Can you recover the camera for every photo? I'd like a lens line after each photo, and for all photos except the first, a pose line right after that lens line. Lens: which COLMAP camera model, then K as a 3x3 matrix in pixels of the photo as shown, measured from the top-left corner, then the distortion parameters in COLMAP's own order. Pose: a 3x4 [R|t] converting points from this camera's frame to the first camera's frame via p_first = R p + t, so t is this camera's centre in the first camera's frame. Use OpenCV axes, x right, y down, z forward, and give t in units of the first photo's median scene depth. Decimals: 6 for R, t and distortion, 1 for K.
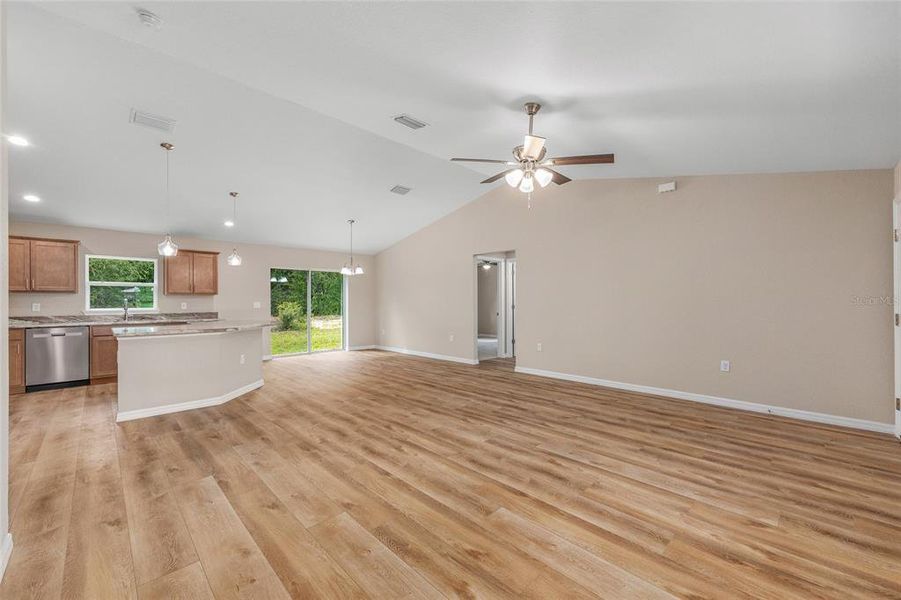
lens RADIAL K [[359.5, 0, 452.7], [0, 359.5, 299.4], [0, 0, 1]] dist [-0.001363, 0.000522]
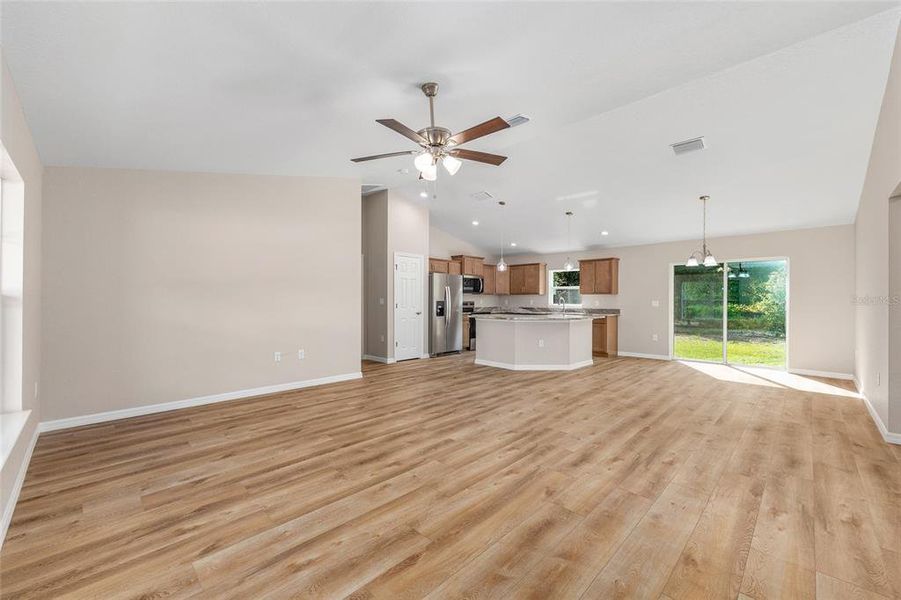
lens RADIAL K [[359.5, 0, 456.1], [0, 359.5, 299.8], [0, 0, 1]] dist [-0.001363, 0.000522]
pose [[0.026197, 0.005135, -0.999644, 1.213243], [-0.000768, 0.999987, 0.005116, 0.001607], [0.999657, 0.000633, 0.026200, 1.099352]]
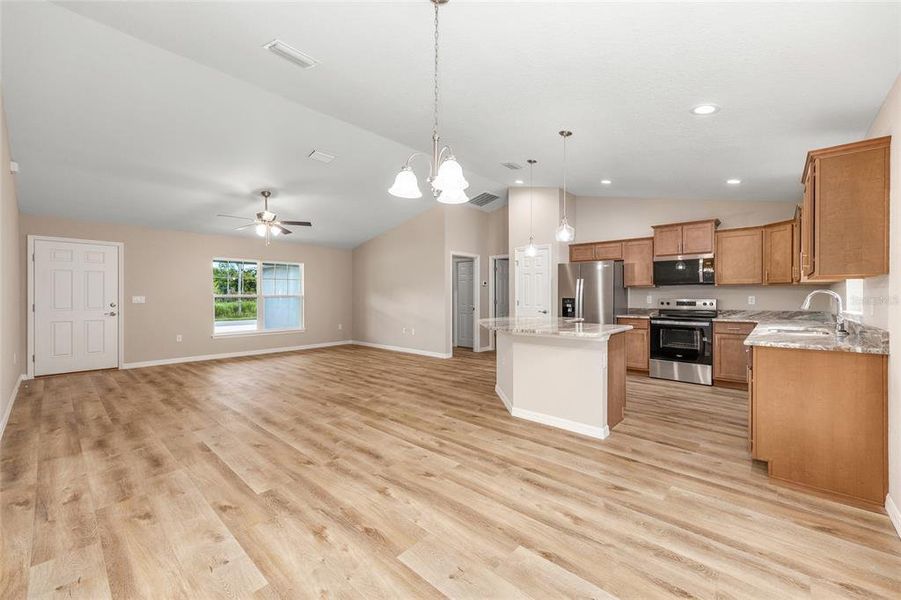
lens RADIAL K [[359.5, 0, 453.2], [0, 359.5, 298.4], [0, 0, 1]] dist [-0.001363, 0.000522]
pose [[-0.997245, 0.007072, -0.073841, -0.643858], [0.006851, 0.999971, 0.003248, 0.016828], [0.073862, 0.002733, -0.997265, 3.113690]]
